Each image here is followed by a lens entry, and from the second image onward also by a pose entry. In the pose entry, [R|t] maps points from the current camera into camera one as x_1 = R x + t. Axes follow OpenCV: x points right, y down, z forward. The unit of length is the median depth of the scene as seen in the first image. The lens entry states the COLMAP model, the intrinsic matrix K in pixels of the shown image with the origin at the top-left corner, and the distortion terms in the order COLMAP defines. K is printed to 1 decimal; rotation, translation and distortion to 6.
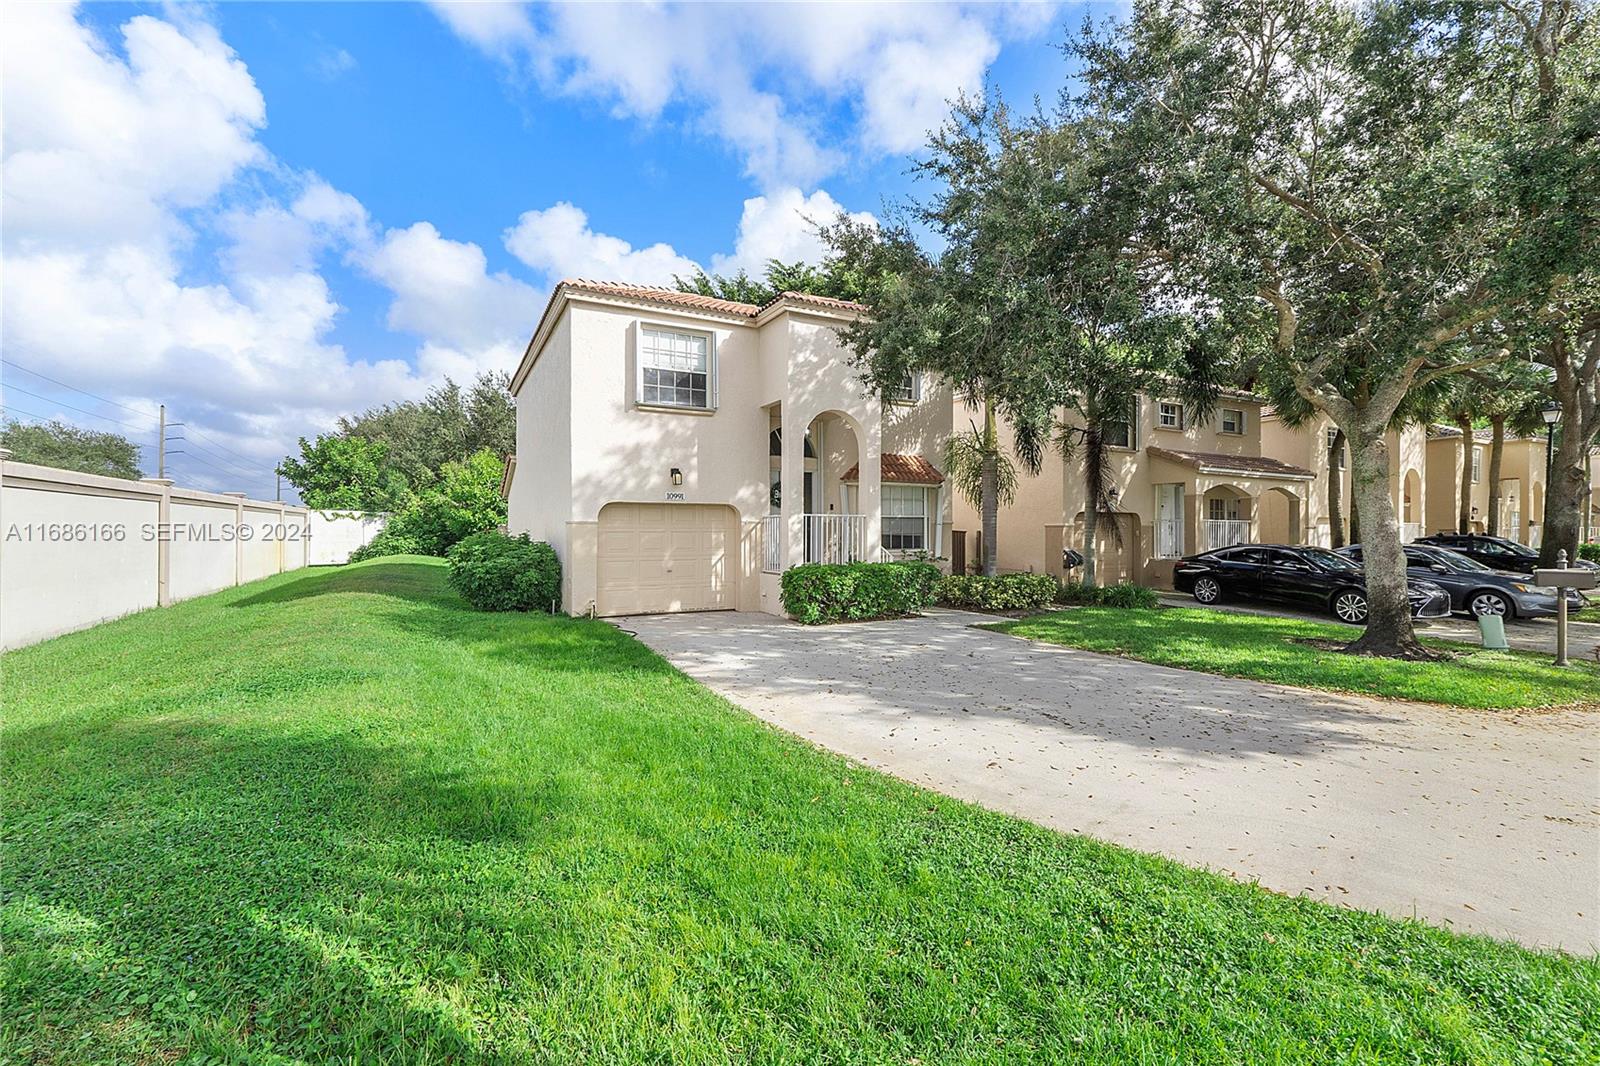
lens RADIAL K [[678.1, 0, 796.5], [0, 678.1, 532.8], [0, 0, 1]] dist [-0.008116, -0.000650]
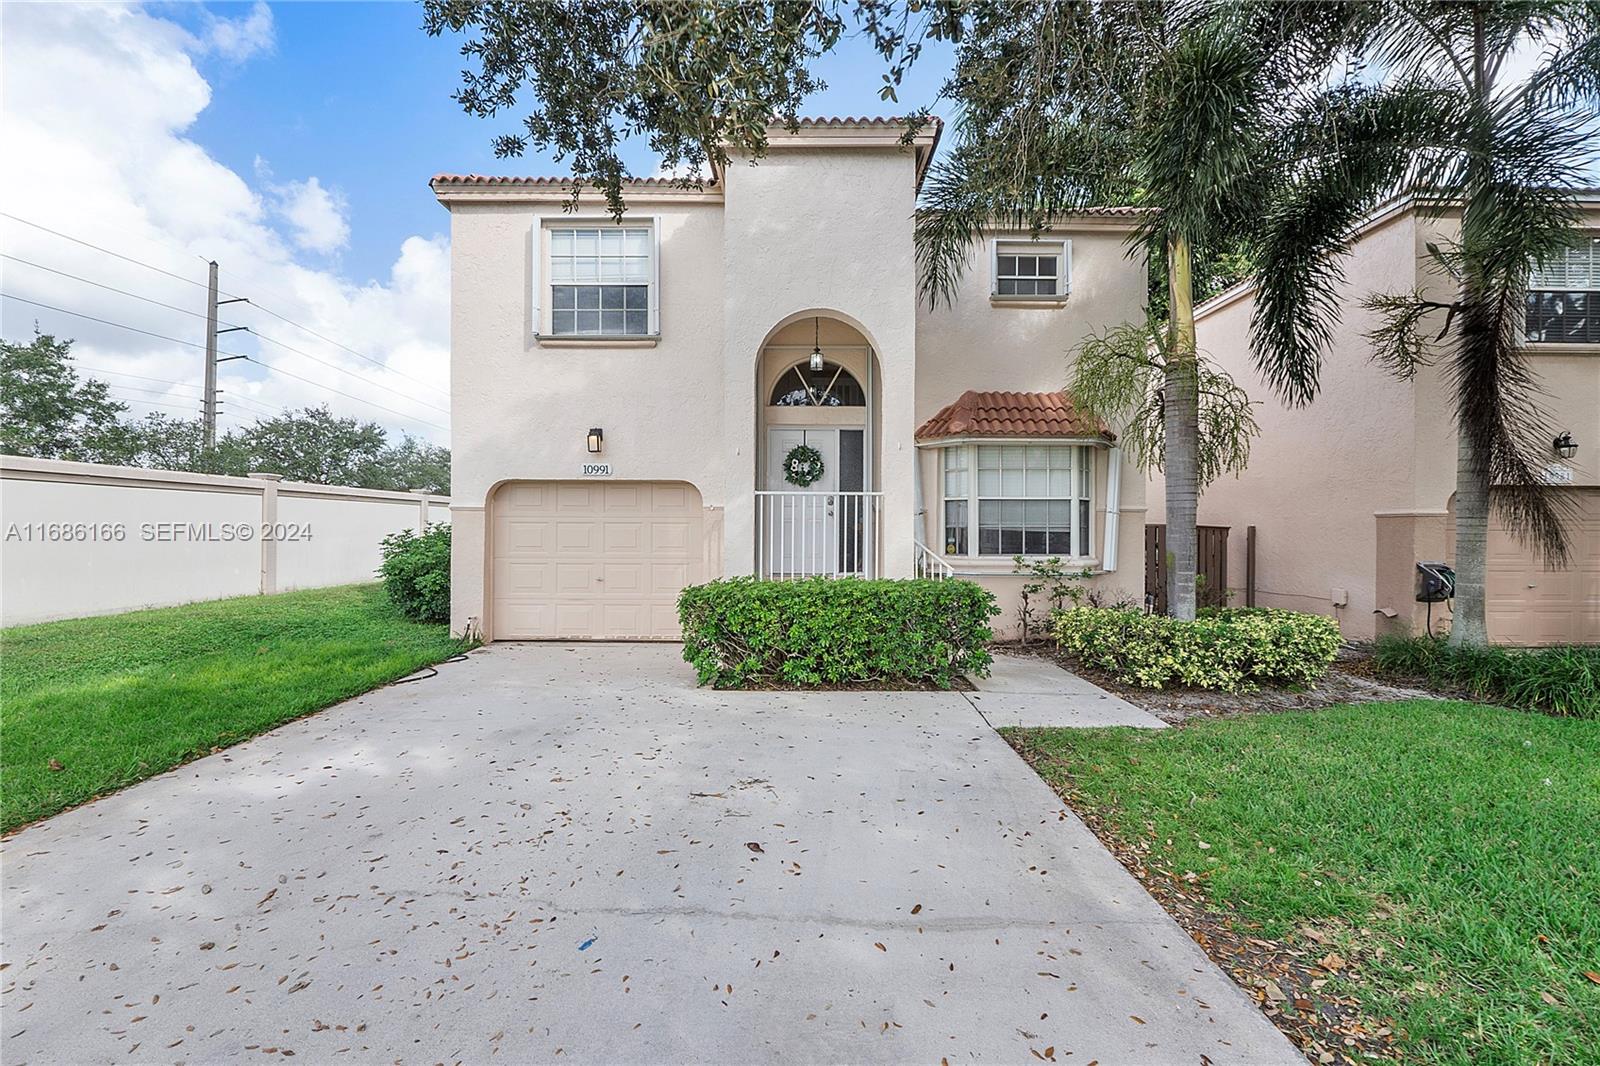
lens RADIAL K [[678.1, 0, 805.4], [0, 678.1, 530.6], [0, 0, 1]] dist [-0.008116, -0.000650]
pose [[0.882275, 0.004847, -0.470710, 0.320886], [-0.007750, 0.999961, -0.004231, 0.008871], [0.470671, 0.007381, 0.882278, 0.498010]]
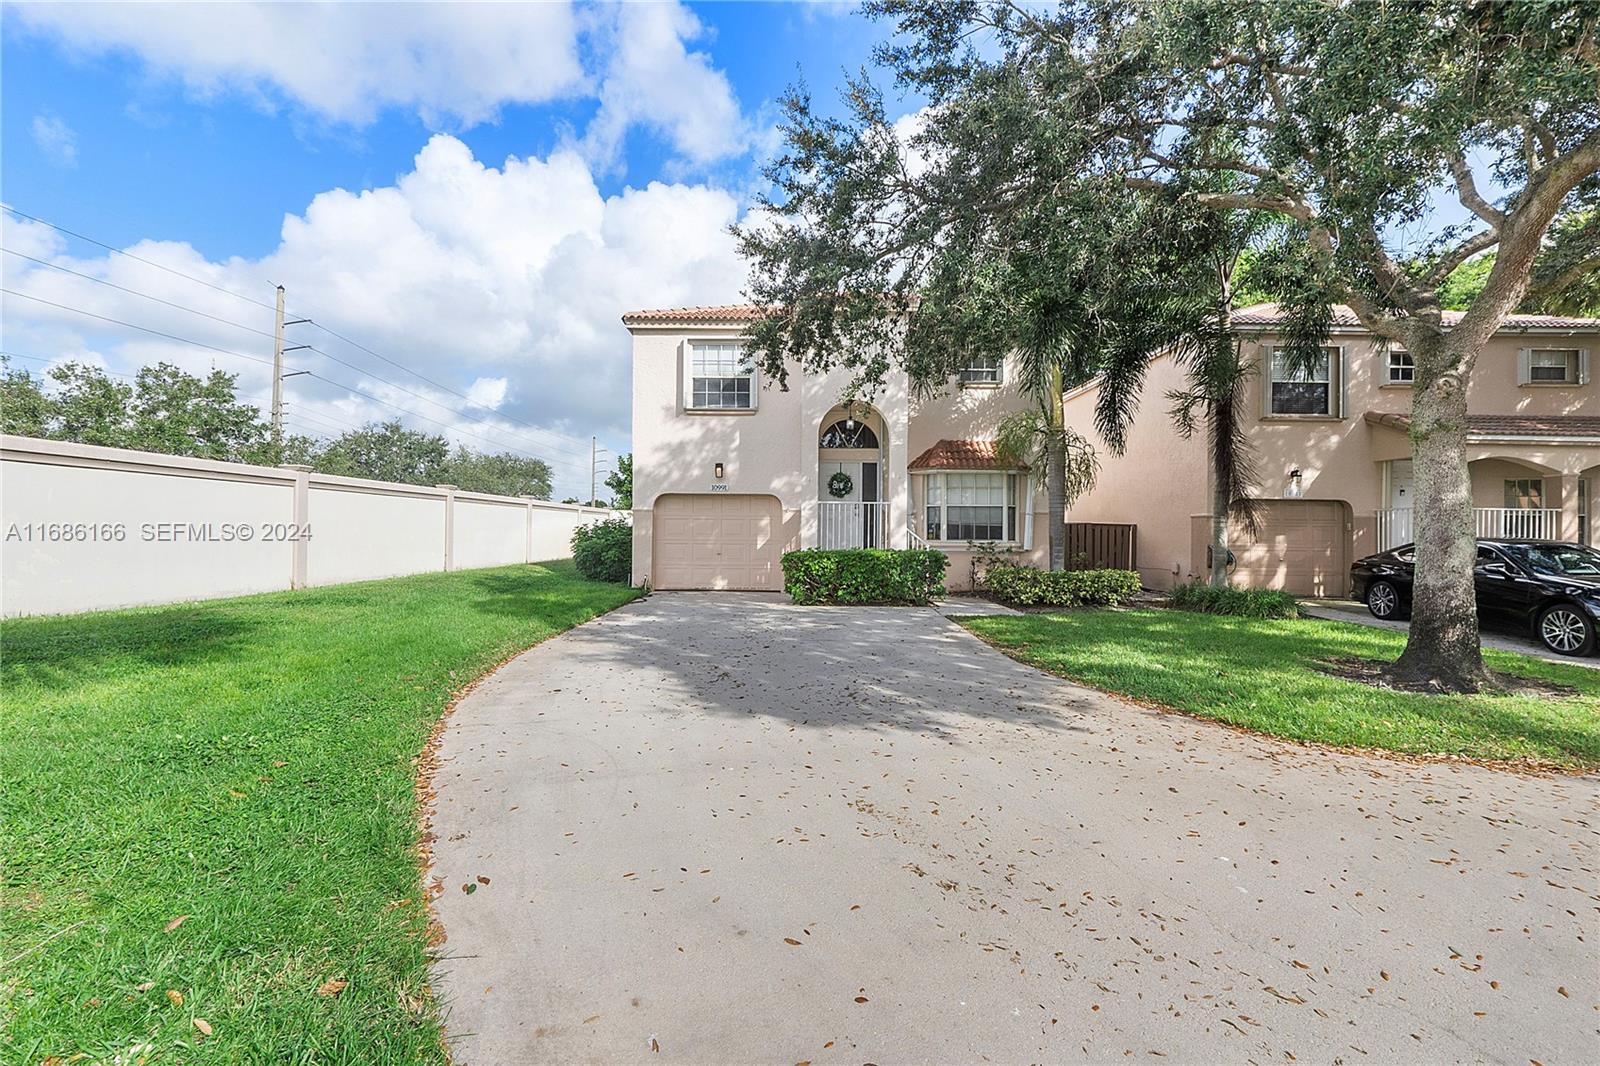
lens RADIAL K [[678.1, 0, 803.0], [0, 678.1, 529.3], [0, 0, 1]] dist [-0.008116, -0.000650]
pose [[0.879350, 0.005047, -0.476149, 0.485401], [-0.011765, 0.999869, -0.011127, 0.027853], [0.476031, 0.015387, 0.879294, 0.063320]]
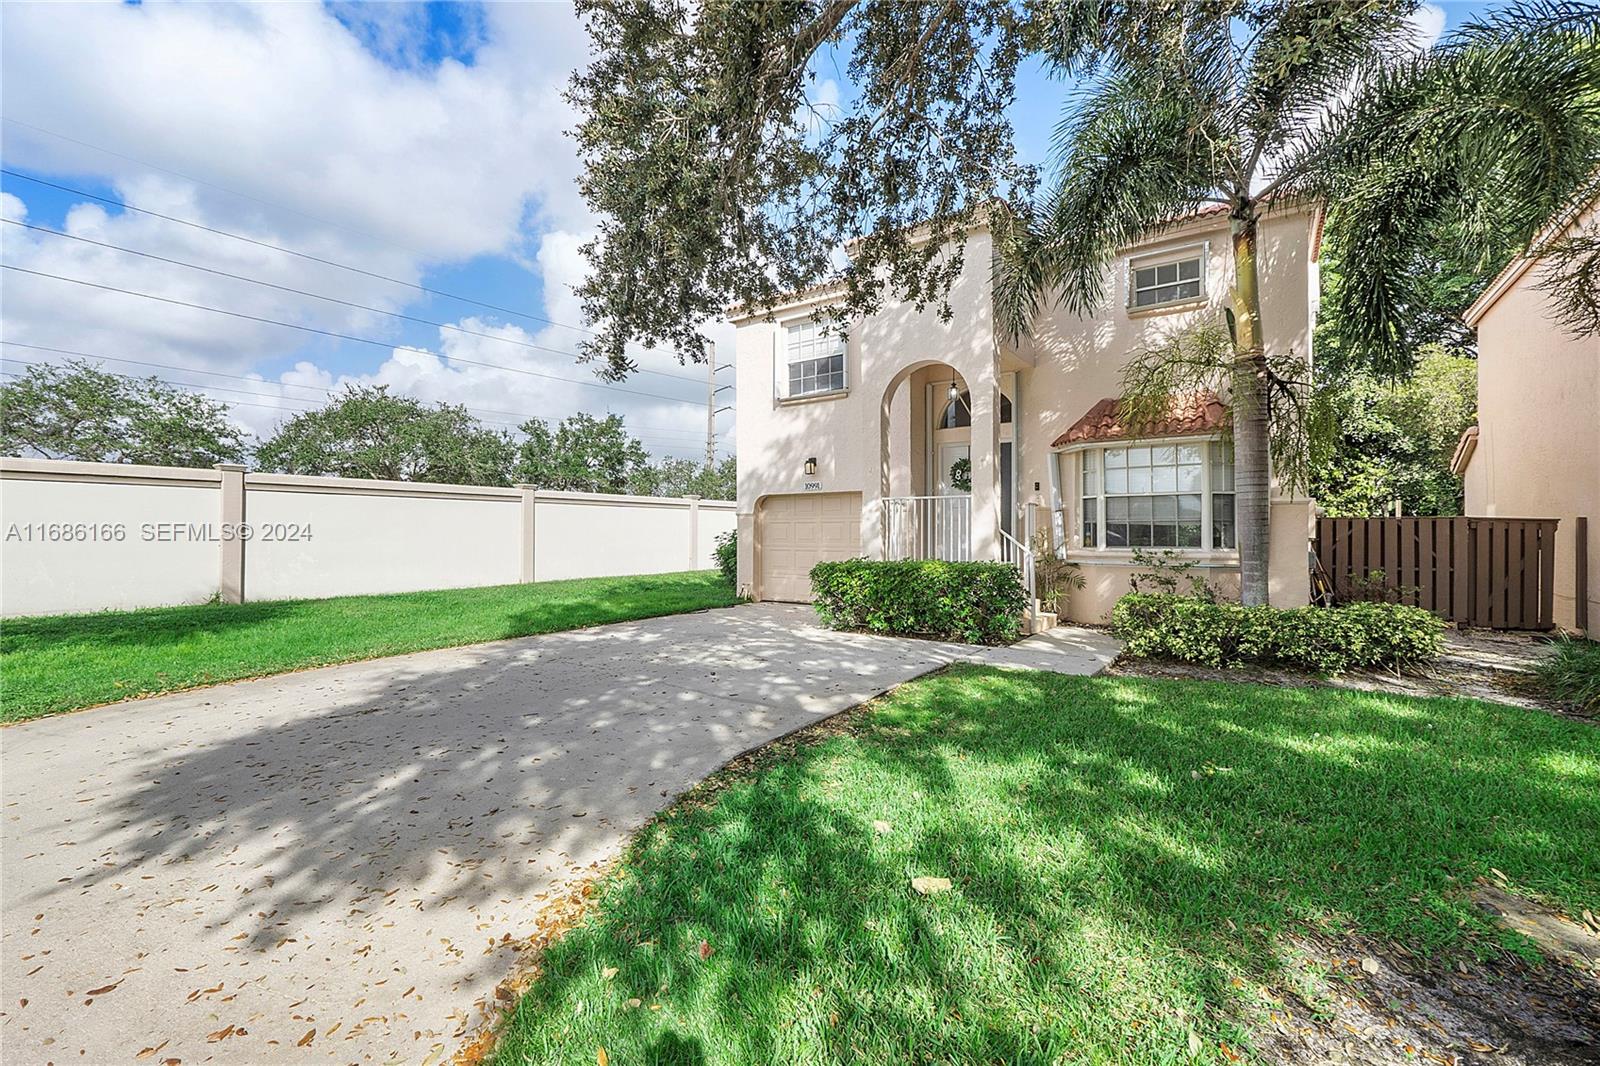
lens RADIAL K [[678.1, 0, 802.1], [0, 678.1, 532.4], [0, 0, 1]] dist [-0.008116, -0.000650]
pose [[0.447807, -0.001800, -0.894128, 0.689389], [-0.006545, 0.999965, -0.005292, 0.019266], [0.894106, 0.008222, 0.447780, 0.539584]]
